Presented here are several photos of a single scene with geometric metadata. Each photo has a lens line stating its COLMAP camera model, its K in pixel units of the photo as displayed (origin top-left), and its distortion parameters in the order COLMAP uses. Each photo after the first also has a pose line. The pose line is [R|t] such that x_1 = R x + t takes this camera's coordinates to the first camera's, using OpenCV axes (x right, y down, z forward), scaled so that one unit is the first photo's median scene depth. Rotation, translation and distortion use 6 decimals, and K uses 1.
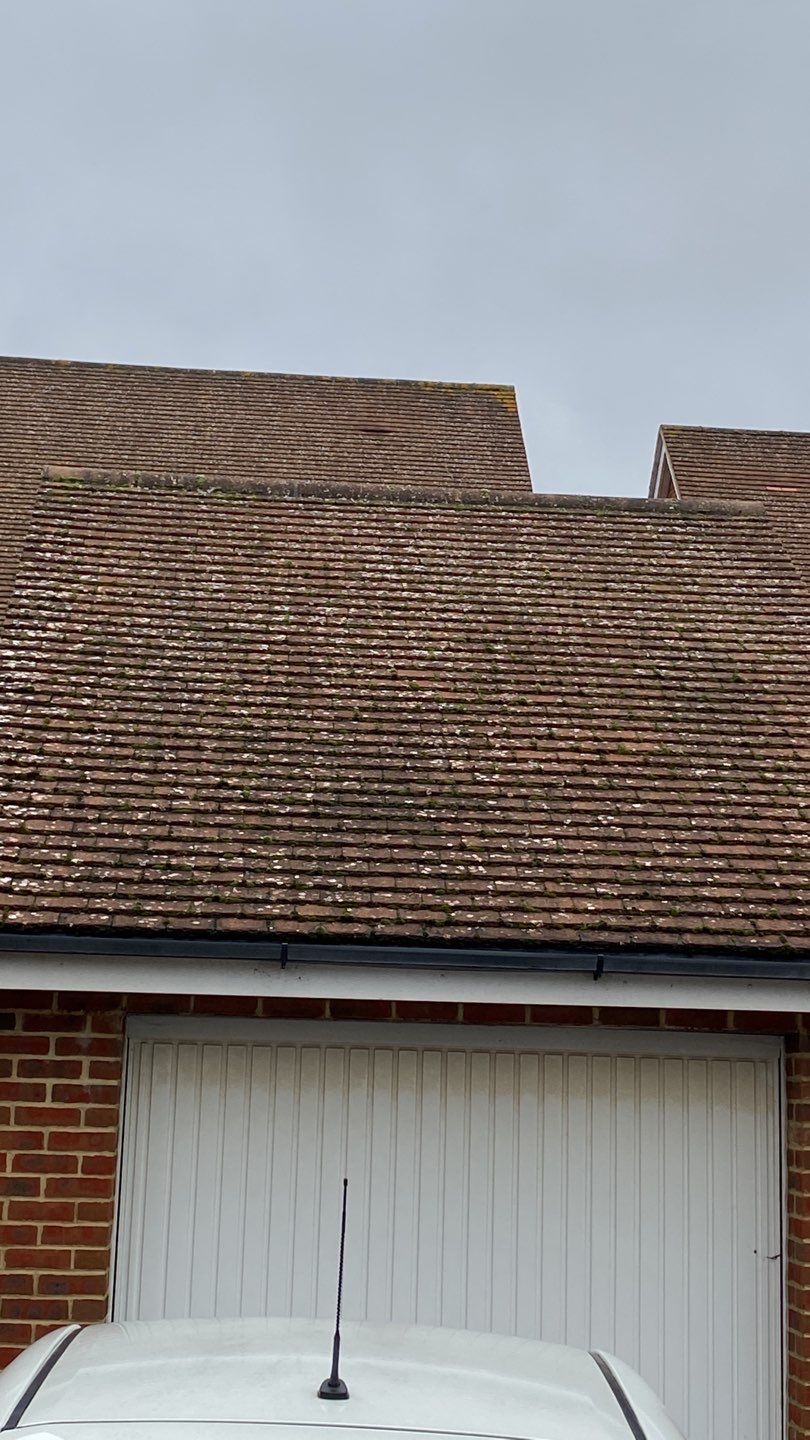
lens RADIAL K [[2216.8, 0, 441.5], [0, 2216.8, 716.7], [0, 0, 1]] dist [0.115721, 0.000000]
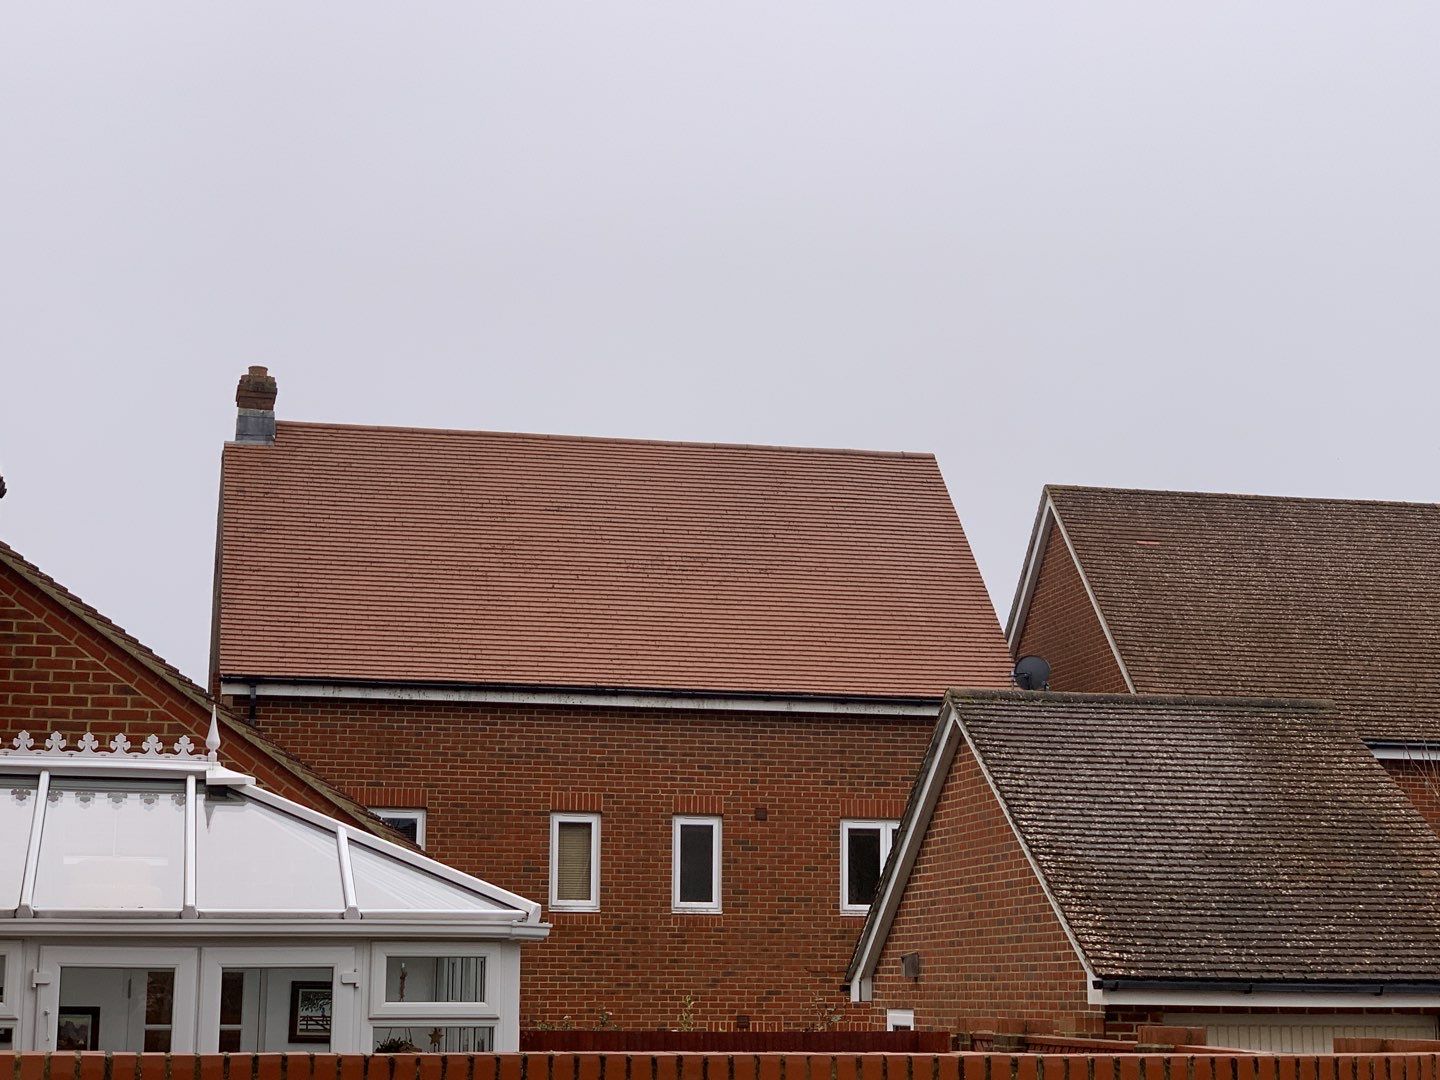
lens RADIAL K [[2613.5, 0, 728.1], [0, 2613.5, 550.1], [0, 0, 1]] dist [0.079562, 0.000000]
pose [[0.992511, -0.001339, 0.122151, -0.832471], [0.001044, 0.999996, 0.002478, -0.312161], [-0.122154, -0.002332, 0.992508, -1.433852]]
